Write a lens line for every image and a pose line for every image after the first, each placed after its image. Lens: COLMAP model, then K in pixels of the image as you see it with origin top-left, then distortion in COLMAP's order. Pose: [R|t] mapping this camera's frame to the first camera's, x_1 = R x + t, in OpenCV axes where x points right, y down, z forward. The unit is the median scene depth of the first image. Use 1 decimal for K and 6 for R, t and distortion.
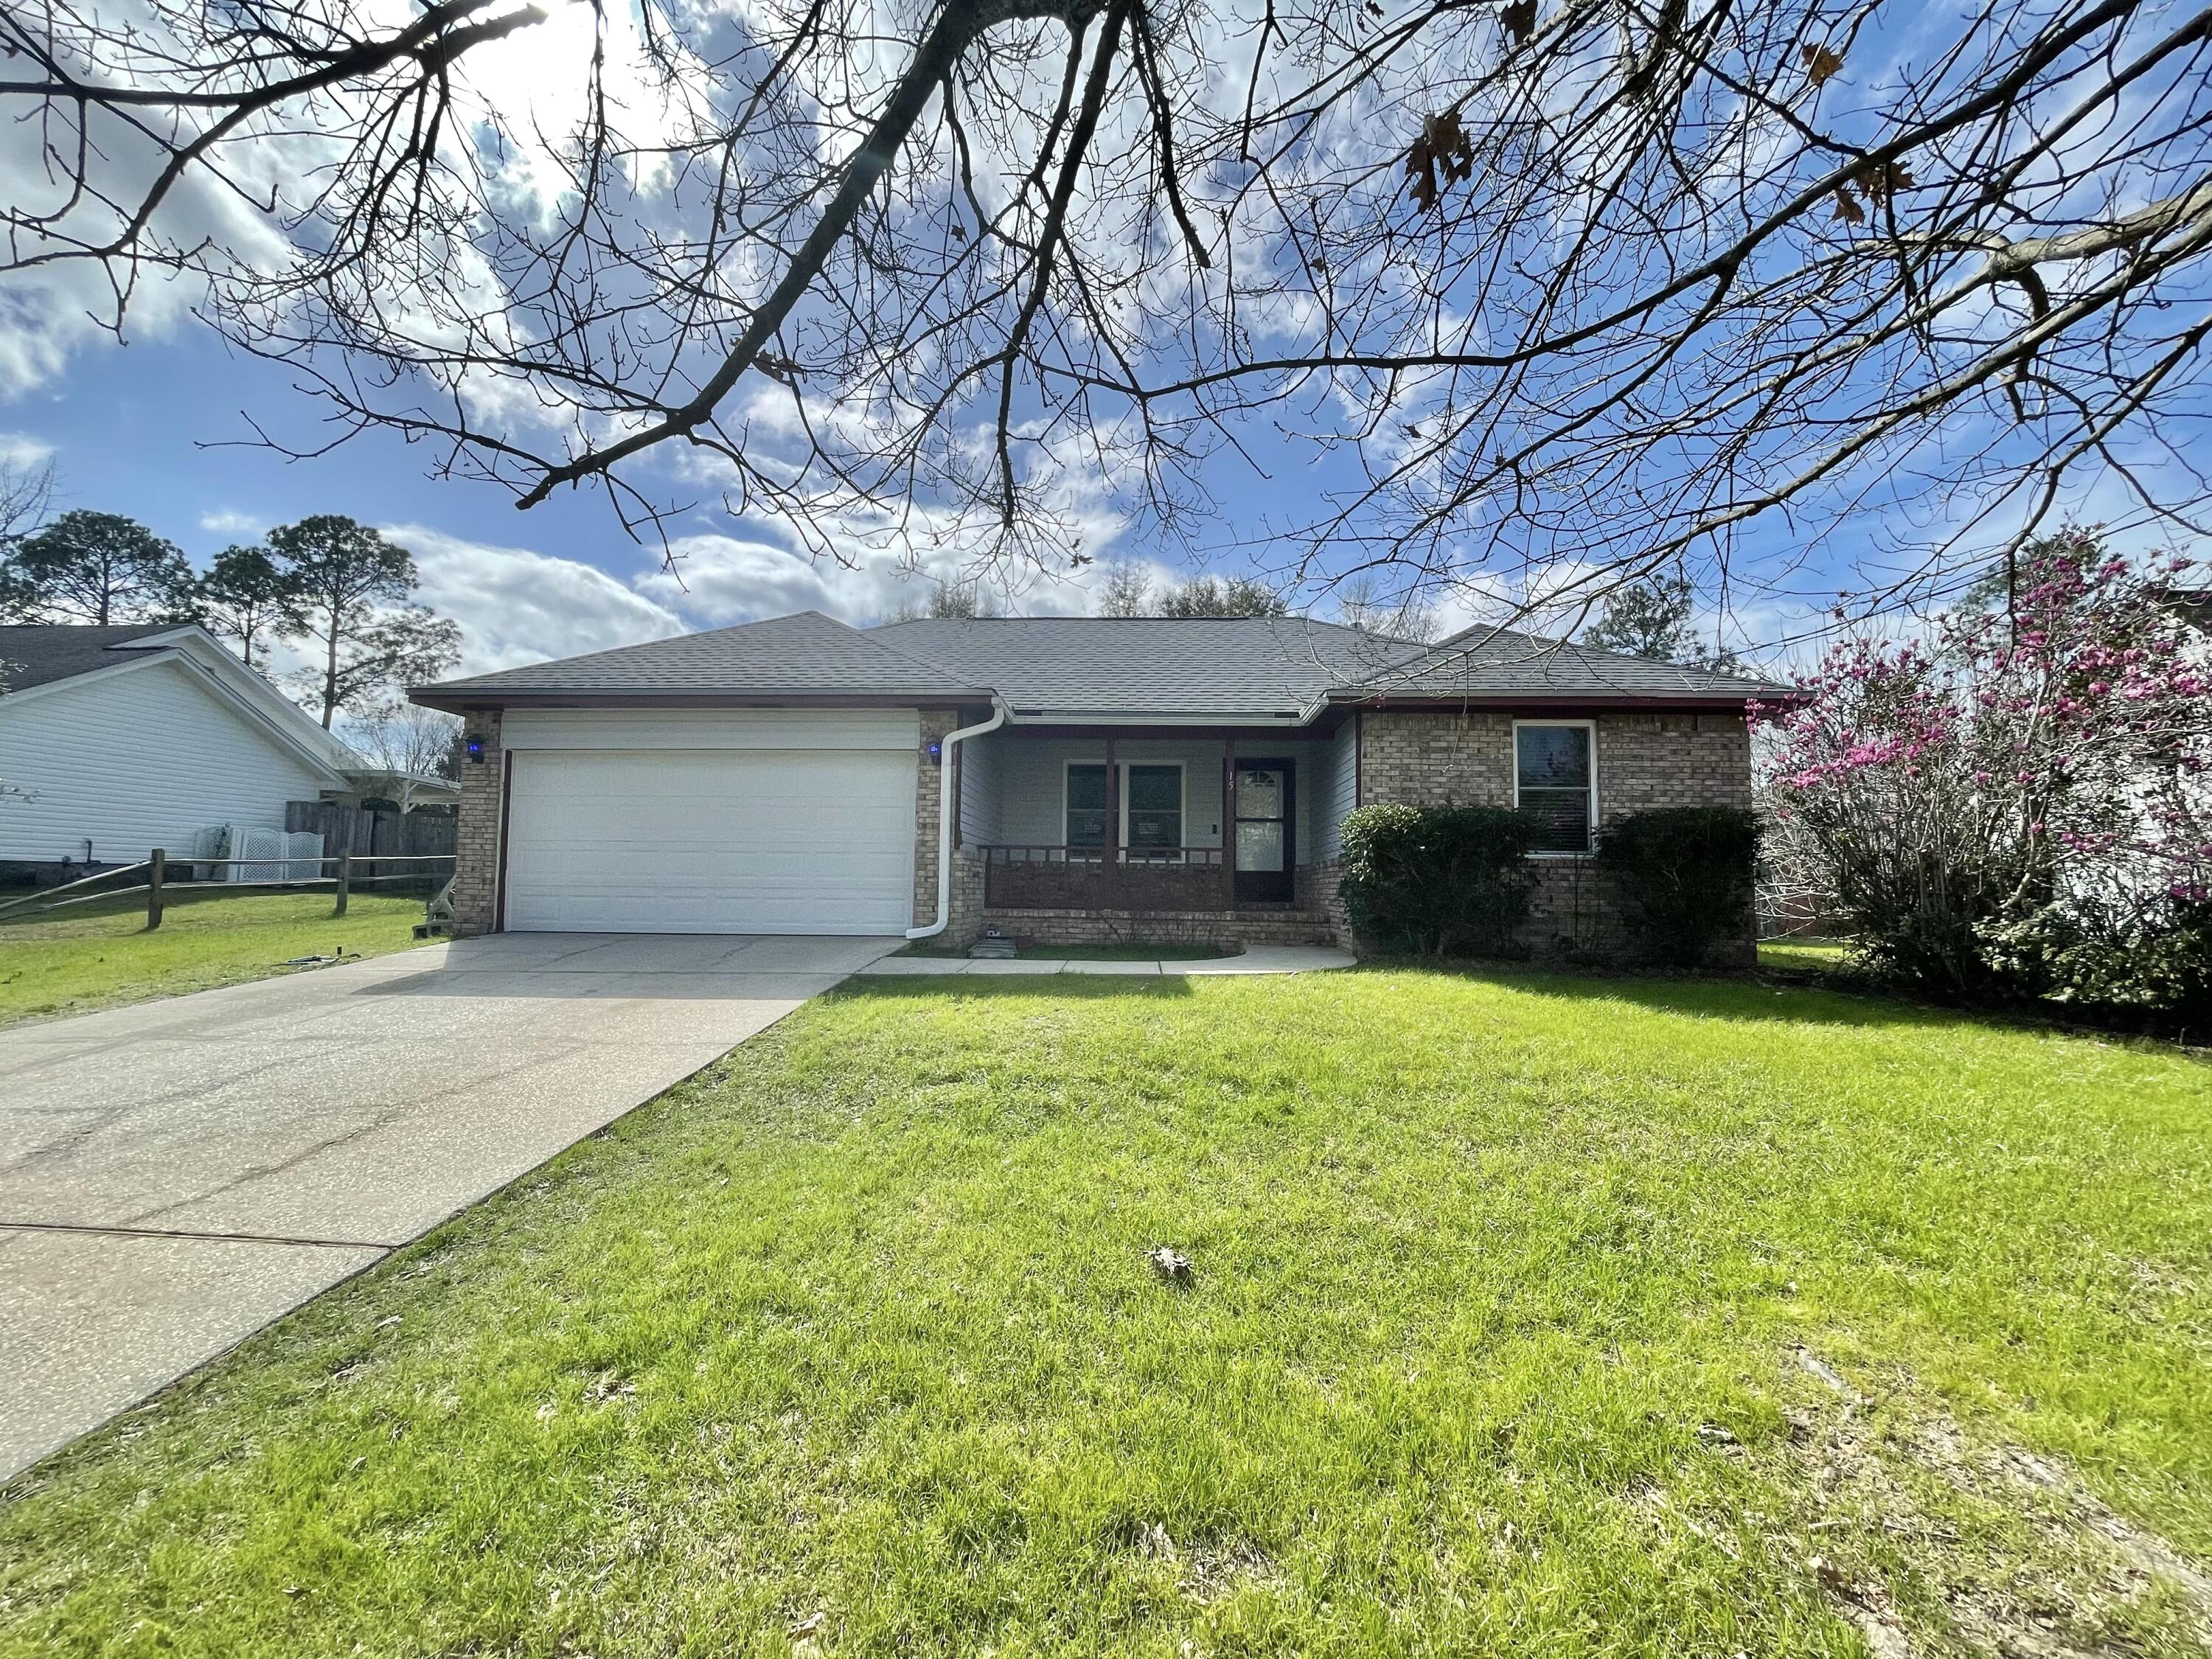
lens RADIAL K [[896.6, 0, 1100.5], [0, 896.6, 834.7], [0, 0, 1]] dist [-0.000214, 0.000462]
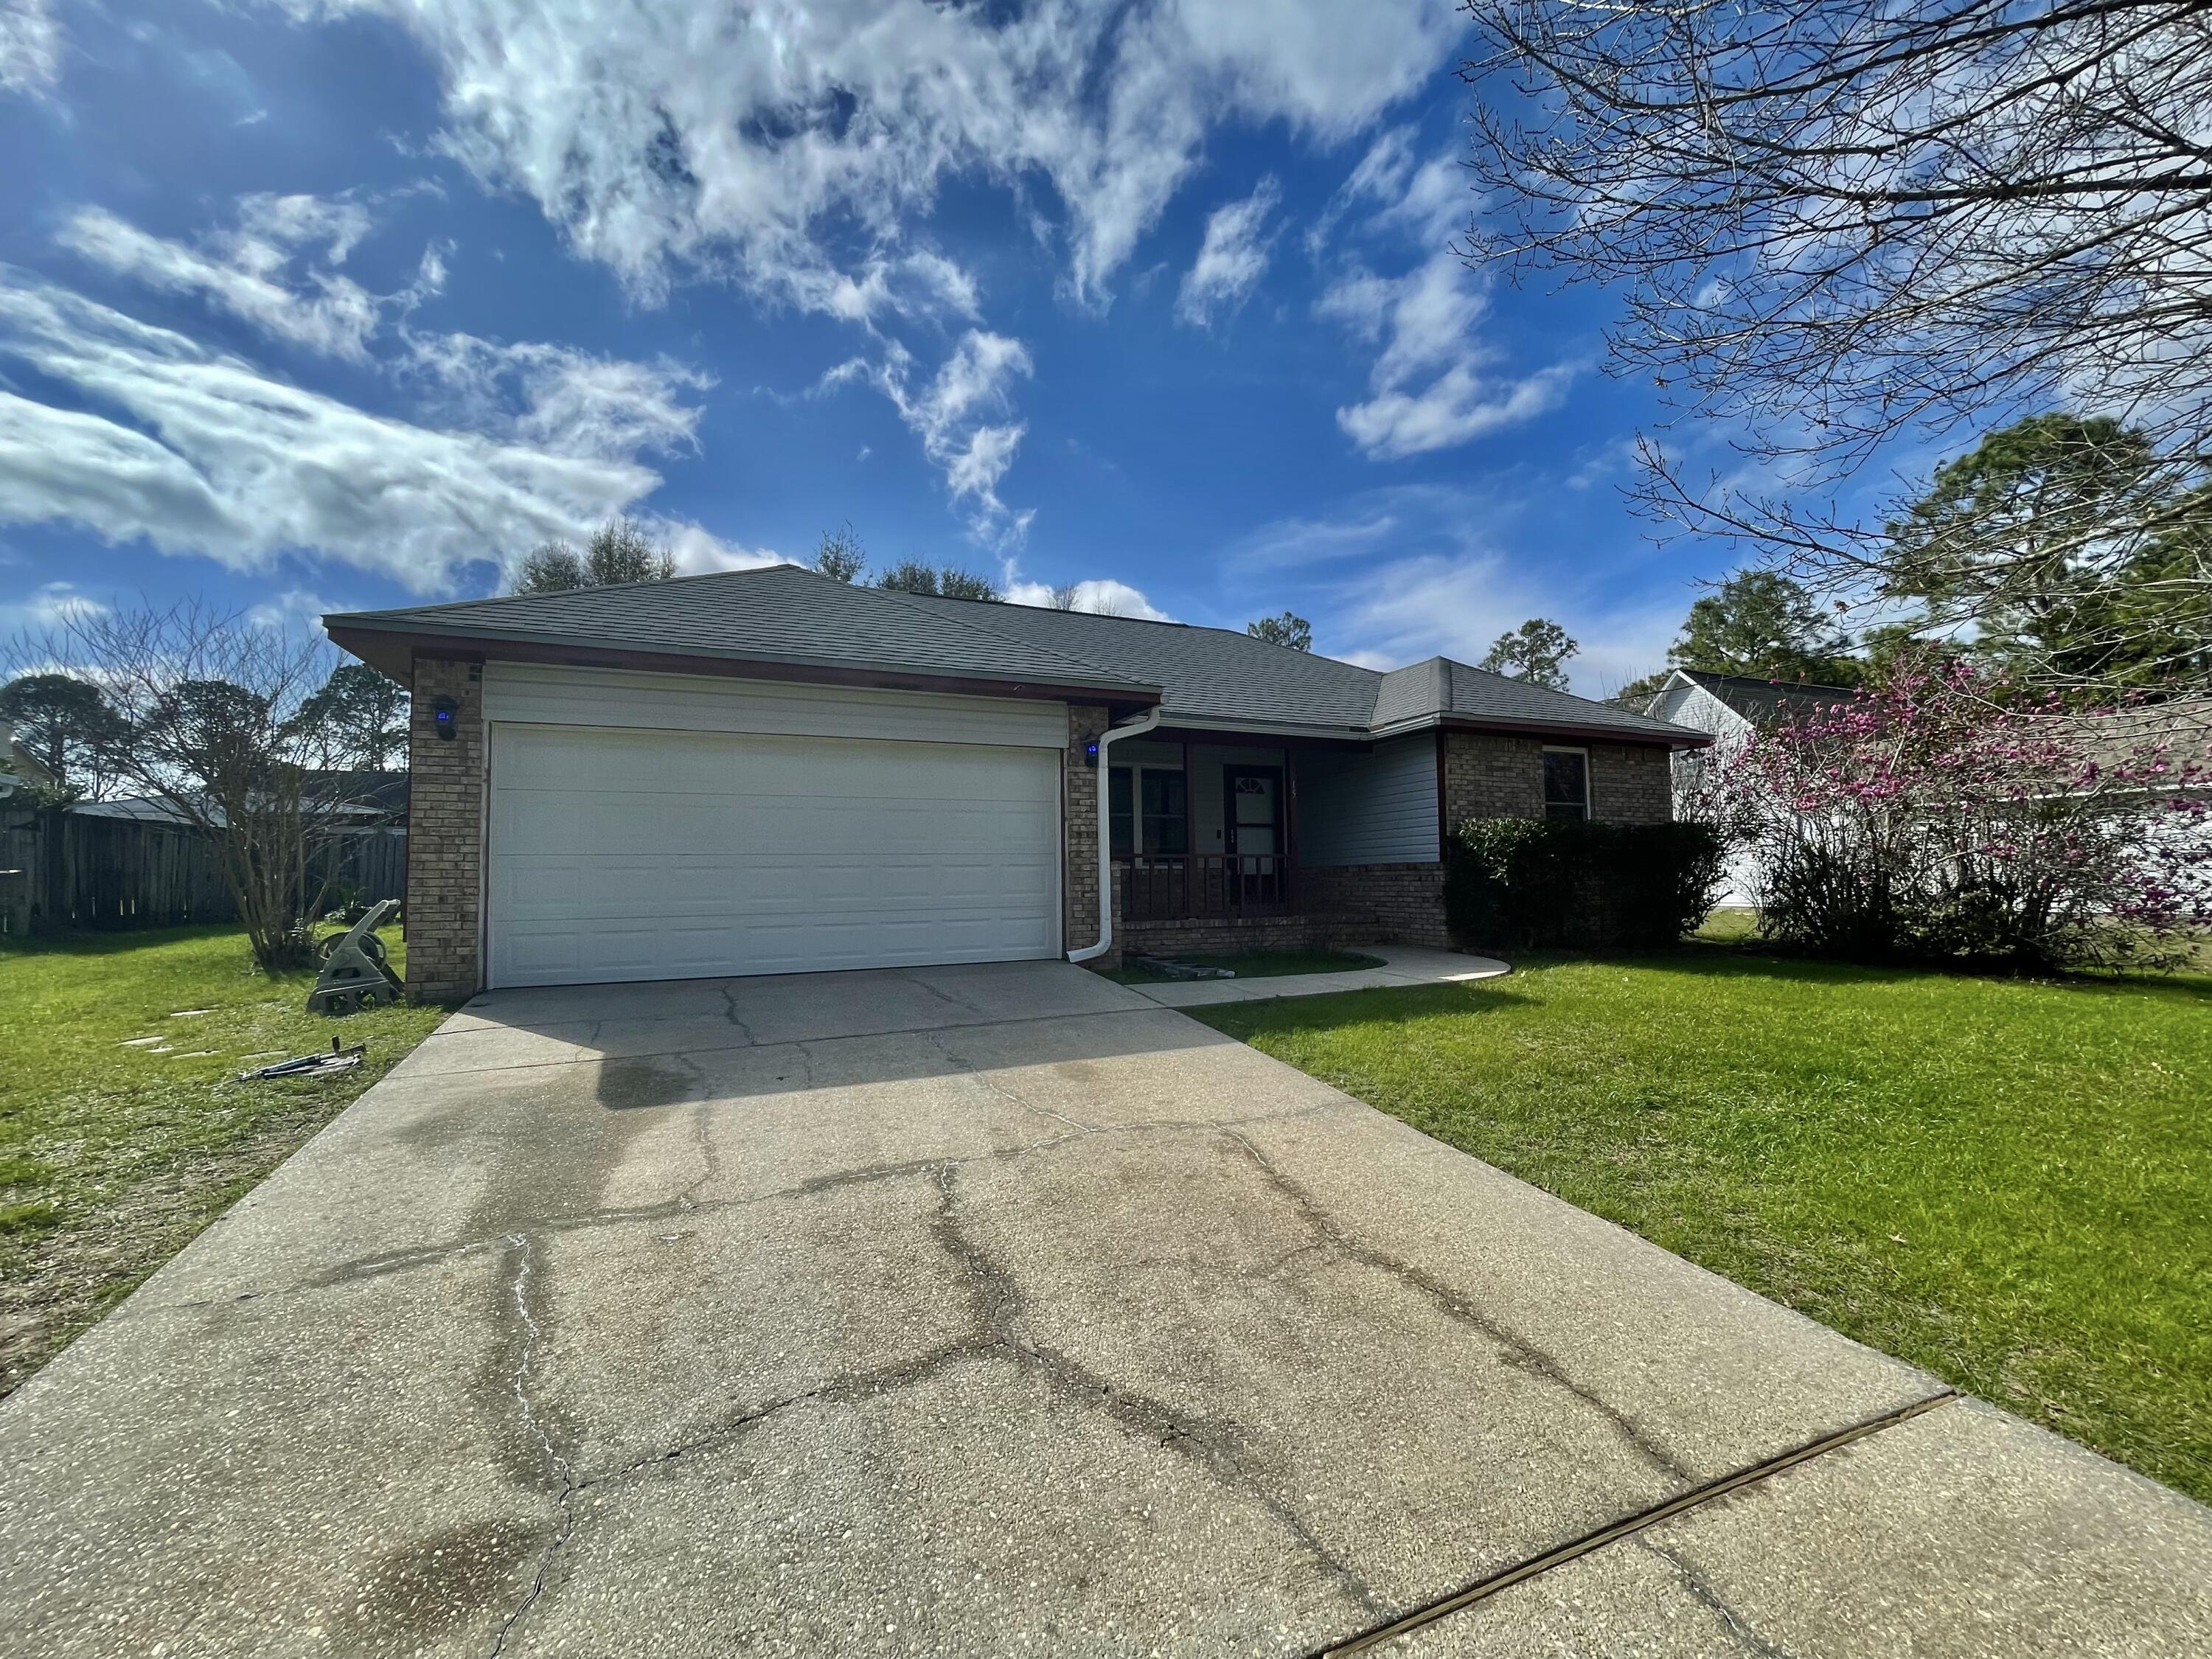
lens RADIAL K [[896.6, 0, 1100.5], [0, 896.6, 834.7], [0, 0, 1]] dist [-0.000214, 0.000462]
pose [[0.891085, -0.001007, 0.453835, -0.538405], [-0.002318, 0.999974, 0.006770, -0.014696], [-0.453831, -0.007084, 0.891060, 0.183176]]
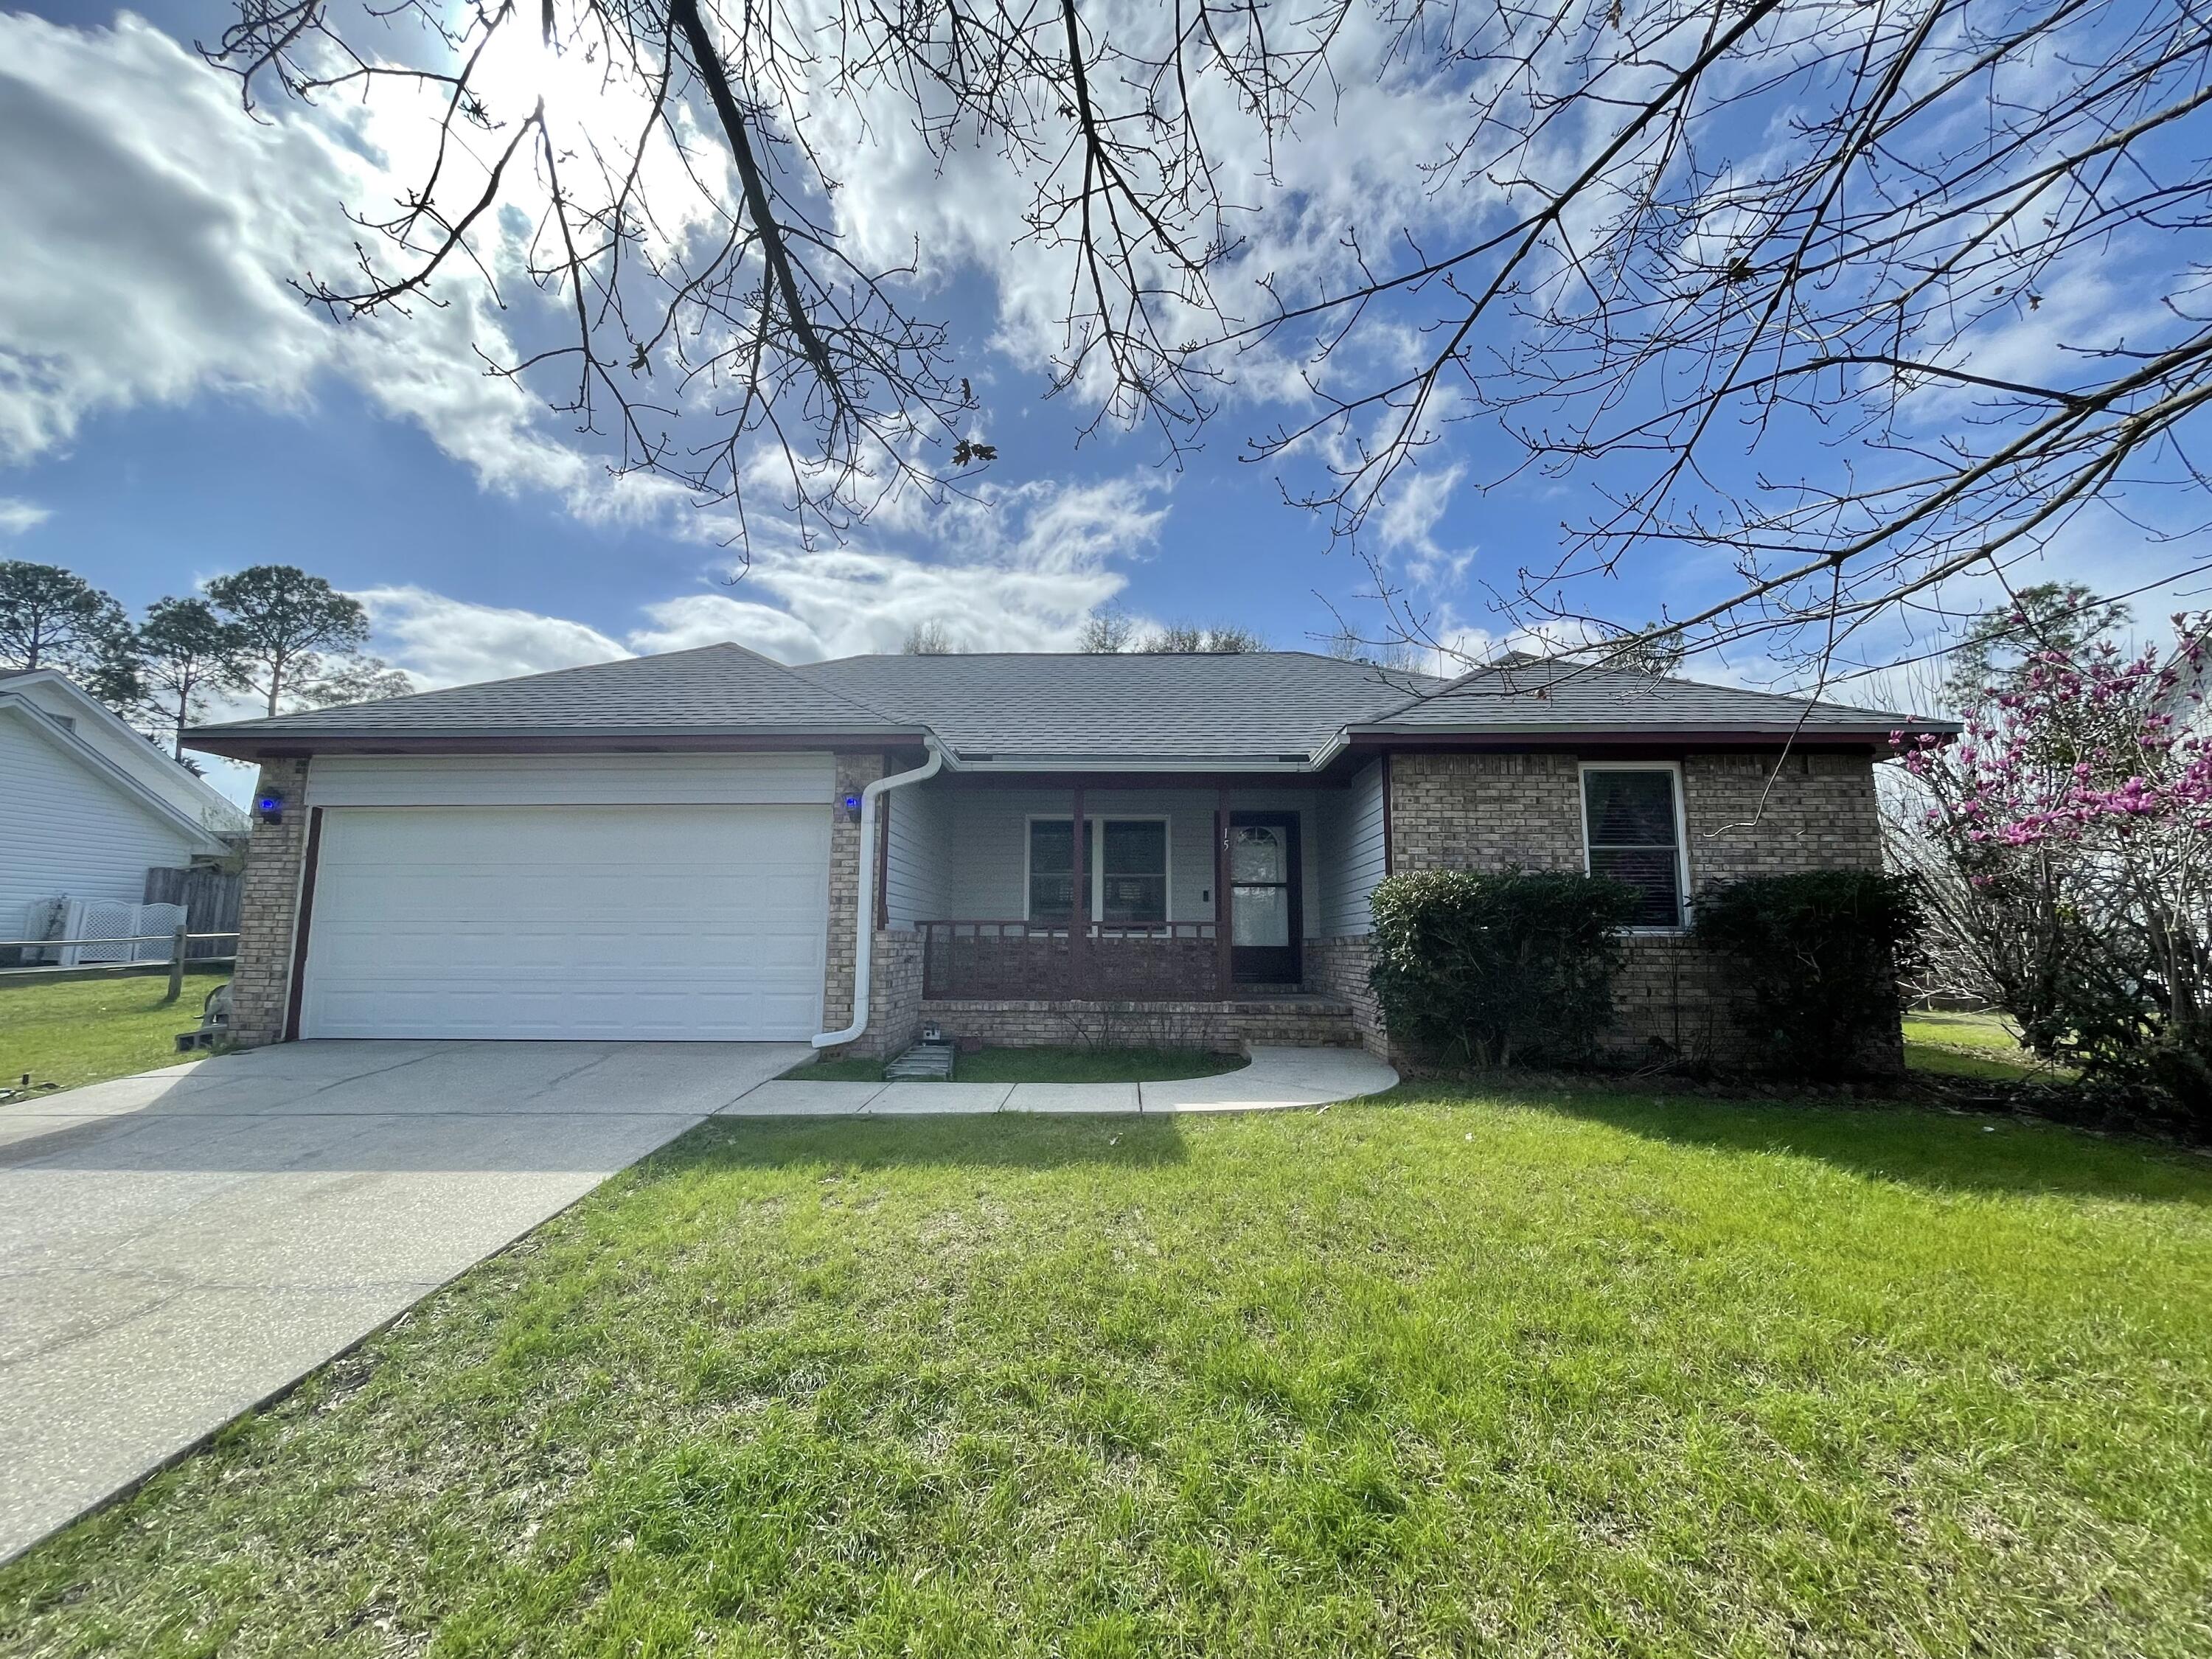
lens RADIAL K [[897.0, 0, 1108.9], [0, 897.0, 829.5], [0, 0, 1]] dist [-0.003358, -0.000120]
pose [[0.999625, -0.006806, 0.026540, 0.017745], [0.008557, 0.997755, -0.066423, -0.016054], [-0.026029, 0.066625, 0.997439, 0.192093]]
